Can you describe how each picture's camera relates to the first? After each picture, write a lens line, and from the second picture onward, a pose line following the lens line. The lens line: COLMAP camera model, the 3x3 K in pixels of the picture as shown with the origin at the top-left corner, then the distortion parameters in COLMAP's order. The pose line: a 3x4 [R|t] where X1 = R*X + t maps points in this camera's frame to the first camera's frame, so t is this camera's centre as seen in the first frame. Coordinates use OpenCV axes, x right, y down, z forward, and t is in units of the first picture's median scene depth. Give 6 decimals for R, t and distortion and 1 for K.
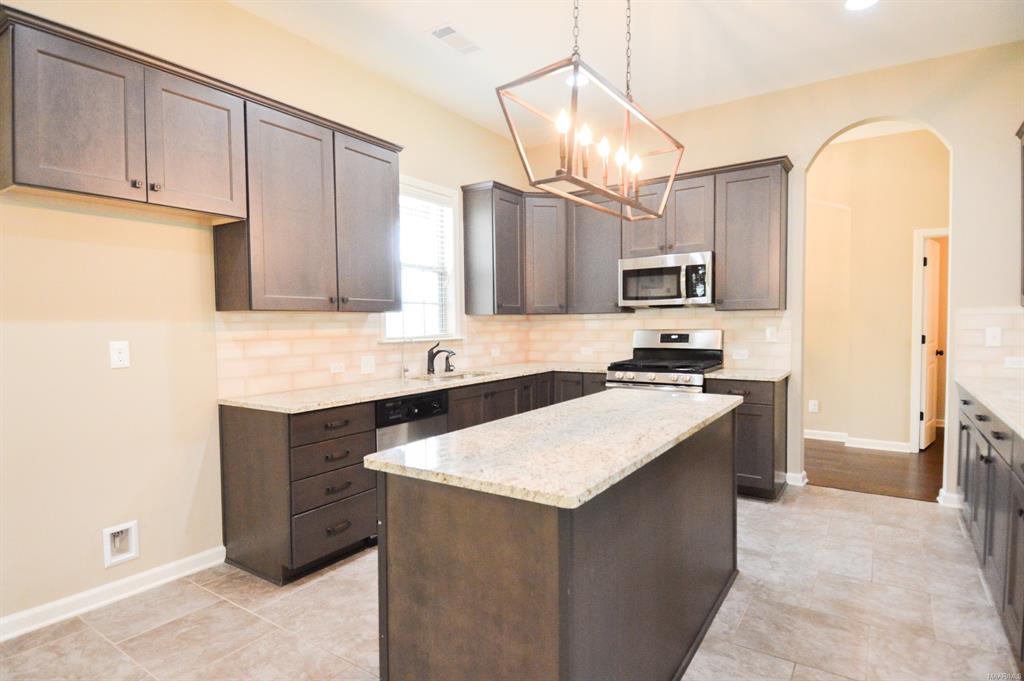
lens RADIAL K [[543.5, 0, 512.8], [0, 543.5, 337.7], [0, 0, 1]] dist [0.022487, -0.000883]
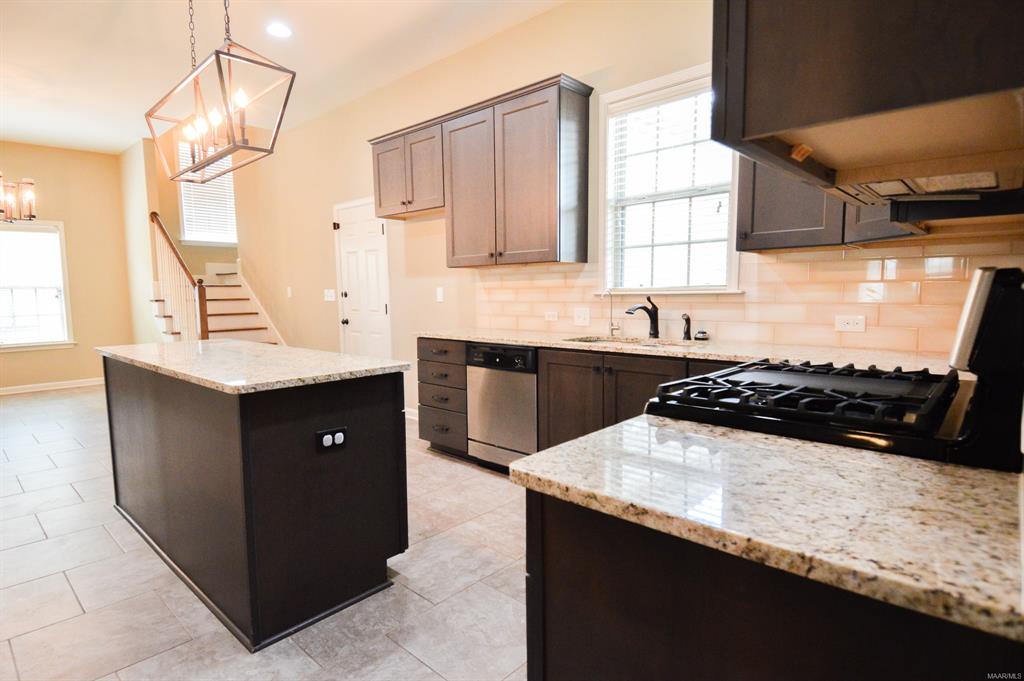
lens RADIAL K [[543.5, 0, 509.8], [0, 543.5, 345.3], [0, 0, 1]] dist [0.022487, -0.000883]
pose [[-0.149145, 0.112476, -0.982398, 0.778289], [-0.011988, 0.993231, 0.115536, -0.011139], [0.988743, 0.029008, -0.146787, 1.115964]]
